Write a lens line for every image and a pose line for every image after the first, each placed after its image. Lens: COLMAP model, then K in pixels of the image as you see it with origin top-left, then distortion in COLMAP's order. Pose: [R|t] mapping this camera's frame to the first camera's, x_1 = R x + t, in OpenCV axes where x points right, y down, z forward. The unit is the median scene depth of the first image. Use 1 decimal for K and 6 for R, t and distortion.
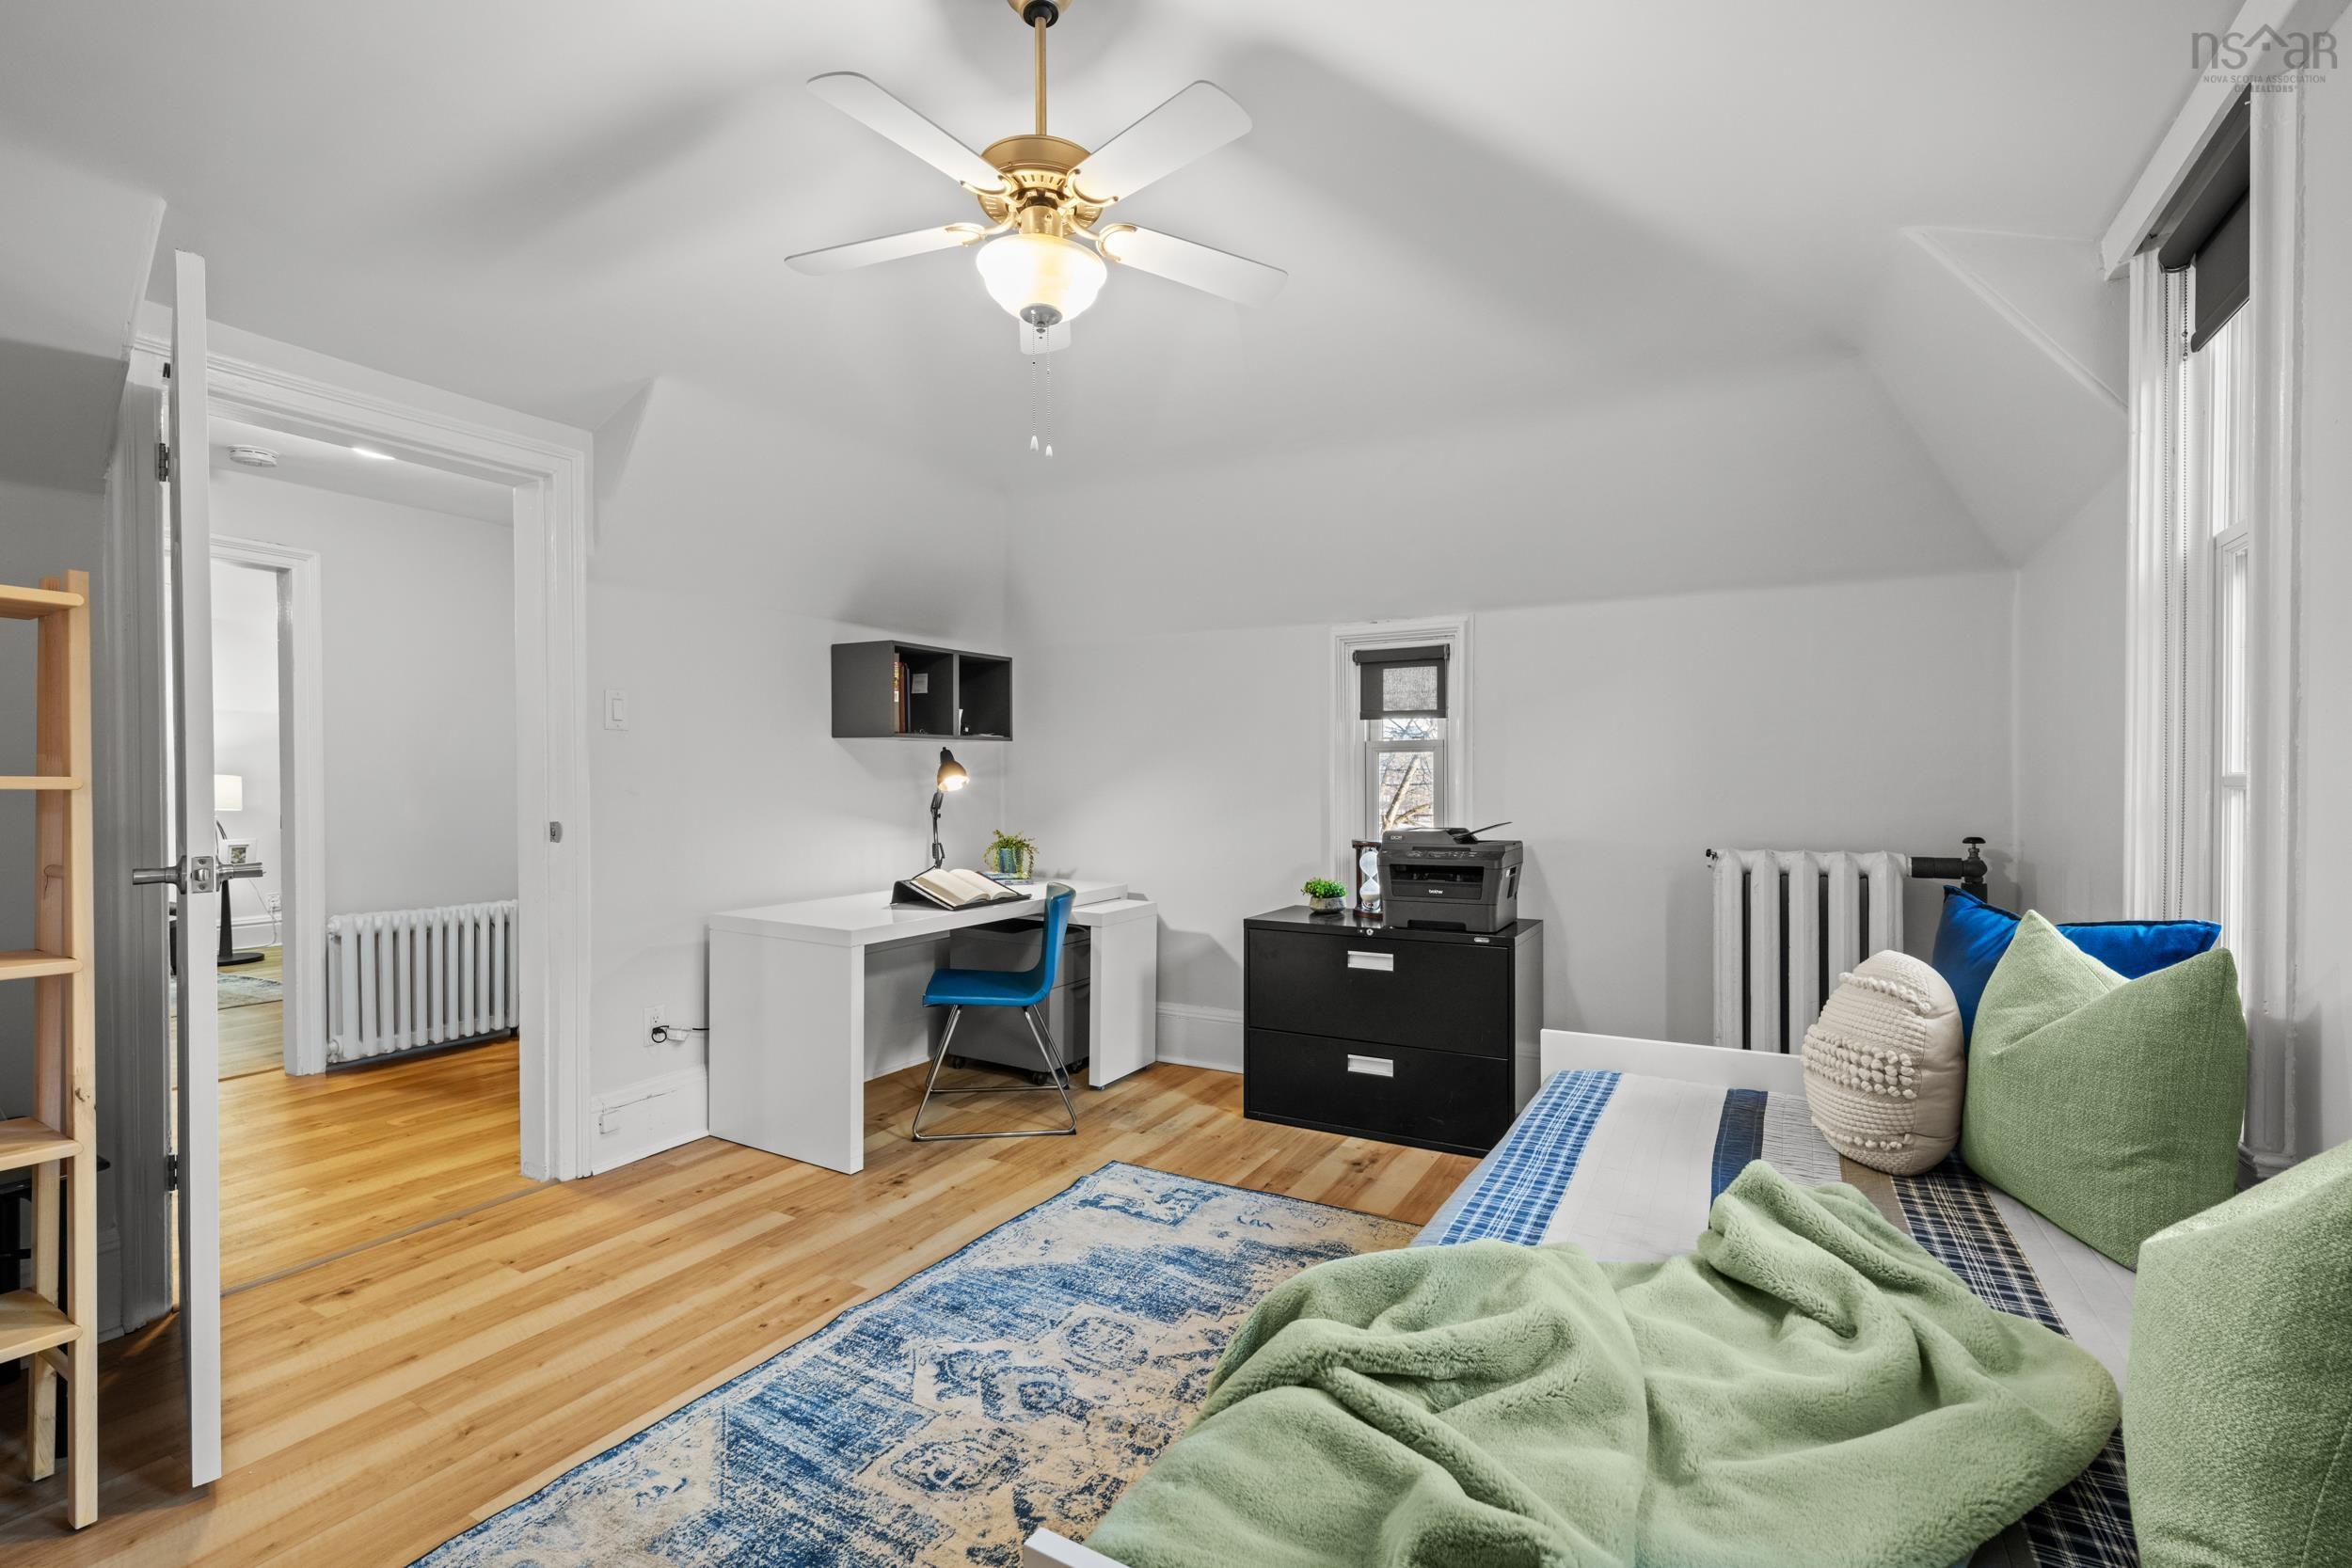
lens RADIAL K [[1066.4, 0, 1177.1], [0, 1066.4, 778.0], [0, 0, 1]] dist [0.000131, 0.000183]
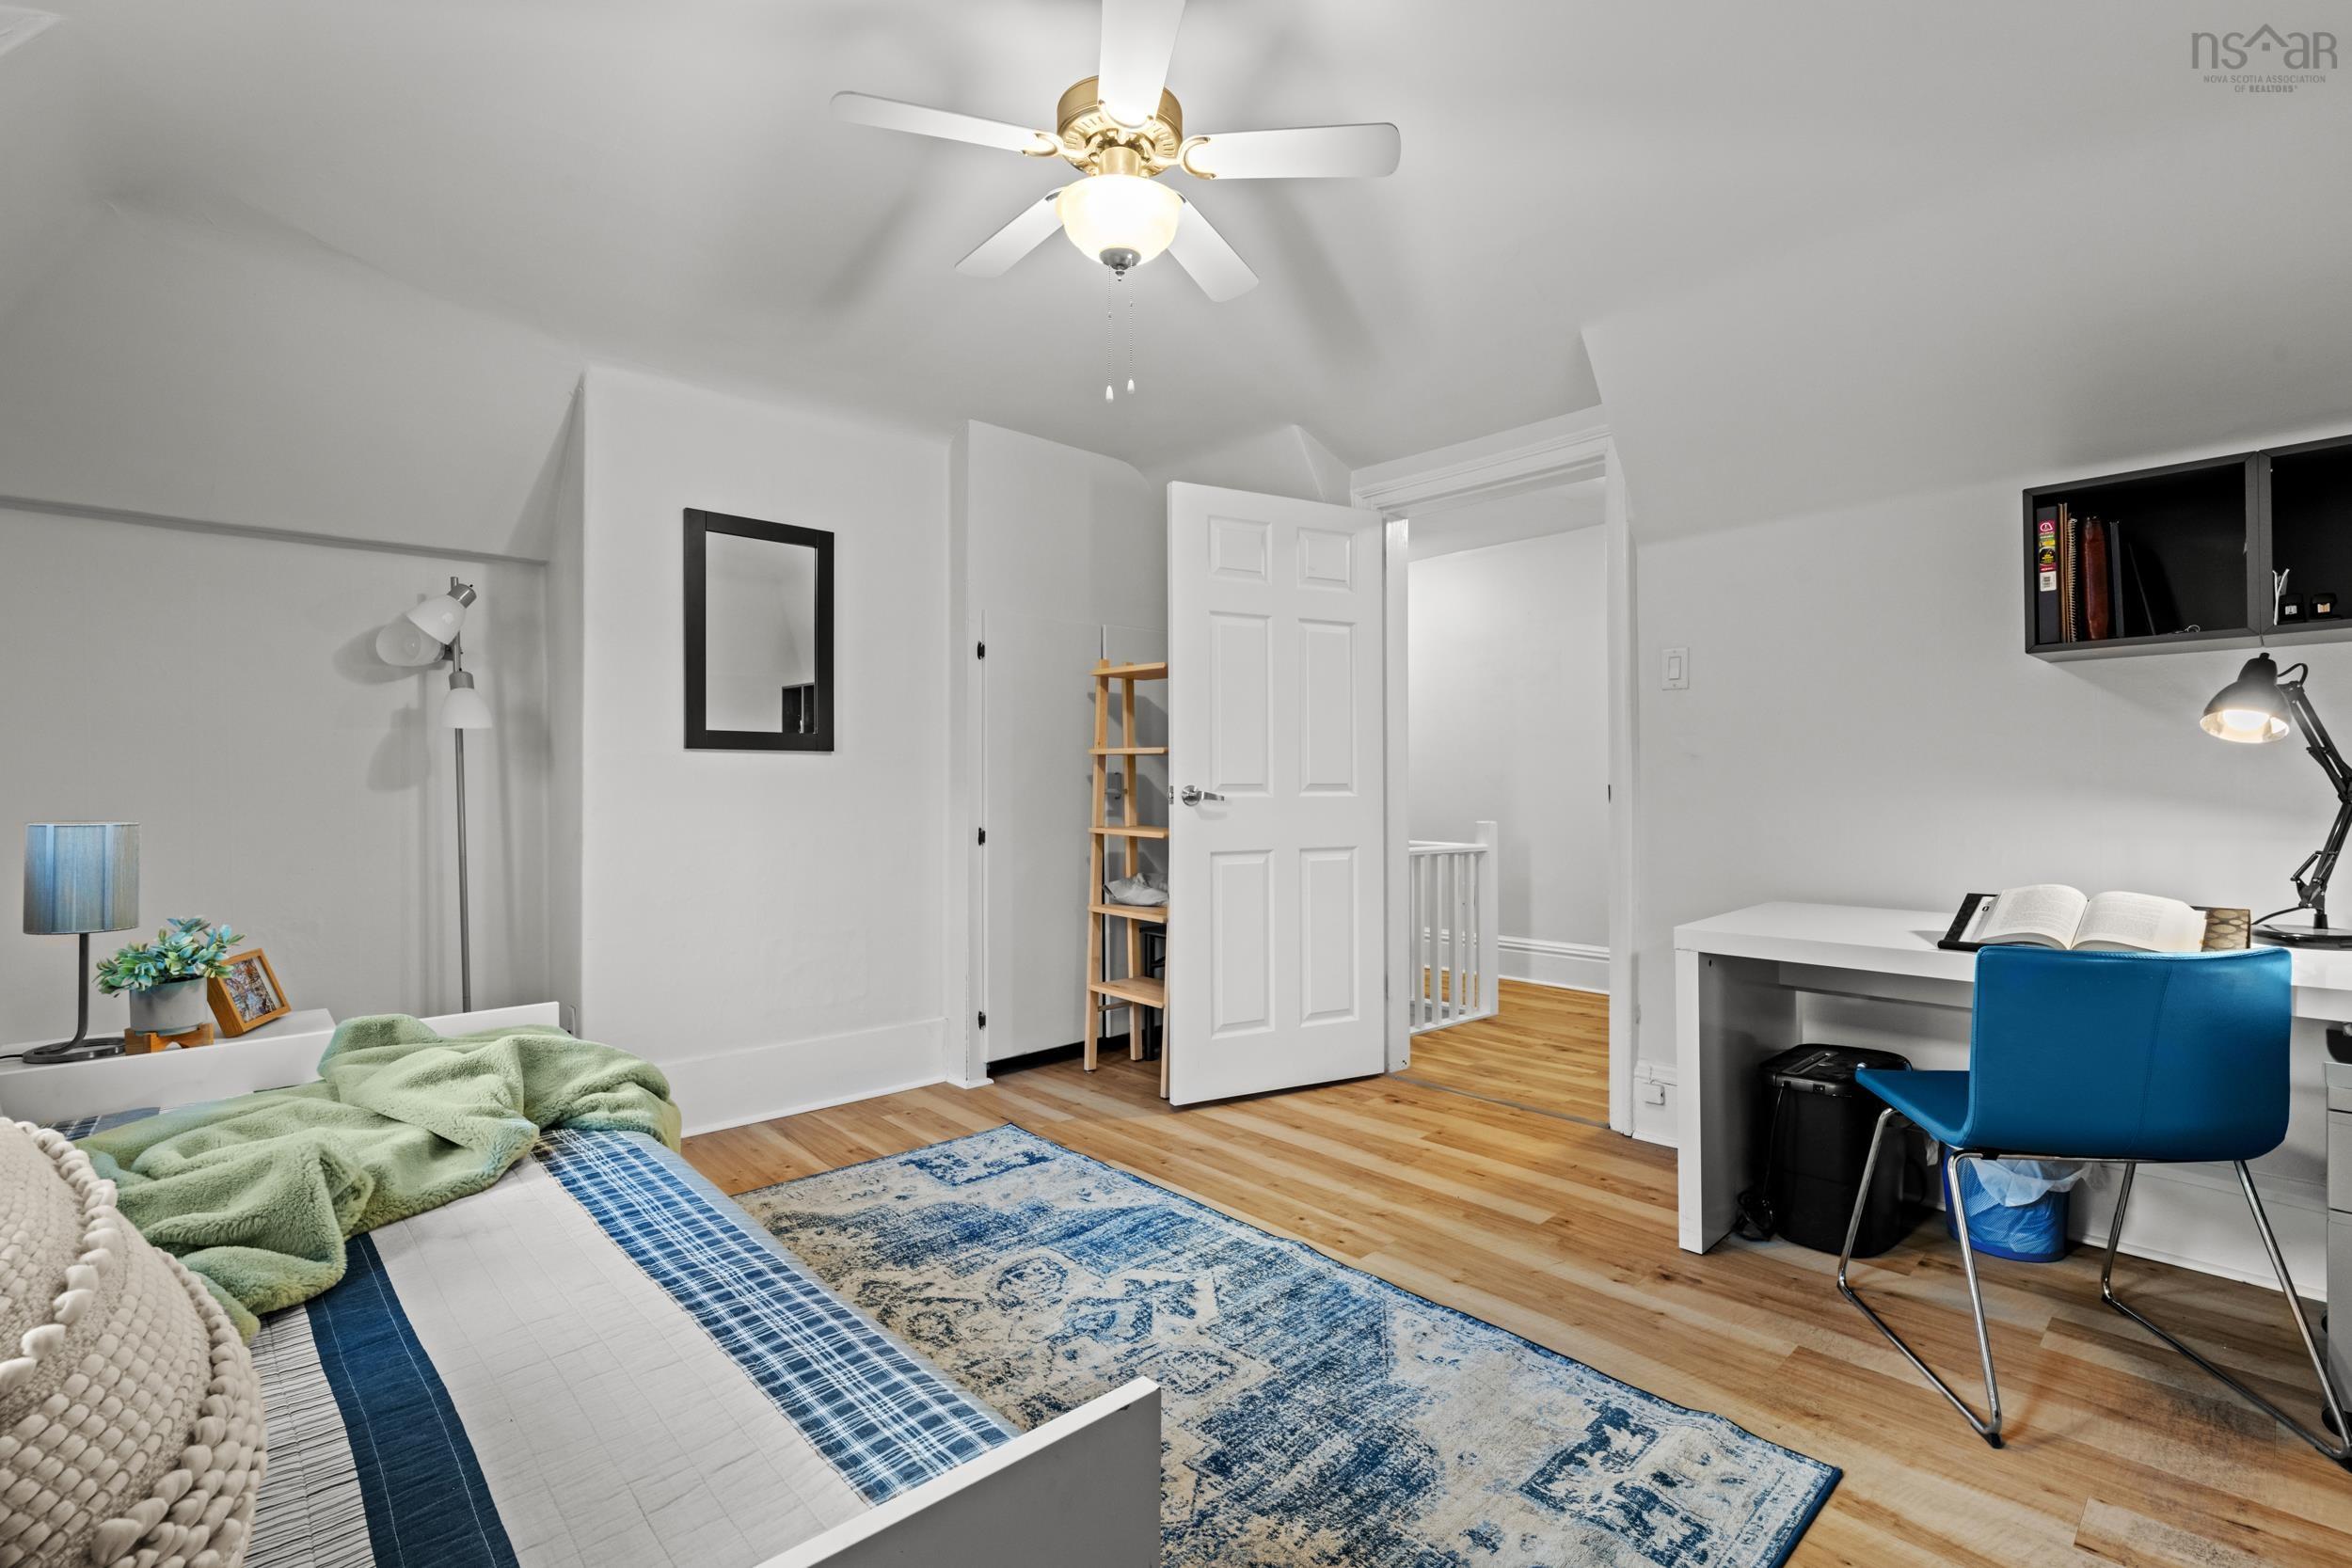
lens RADIAL K [[1066.4, 0, 1179.3], [0, 1066.4, 793.7], [0, 0, 1]] dist [0.000131, 0.000183]
pose [[-0.309088, 0.008900, -0.950992, 0.669205], [0.005294, 0.999957, 0.007637, 0.050377], [0.951019, -0.002674, -0.309122, 1.138775]]
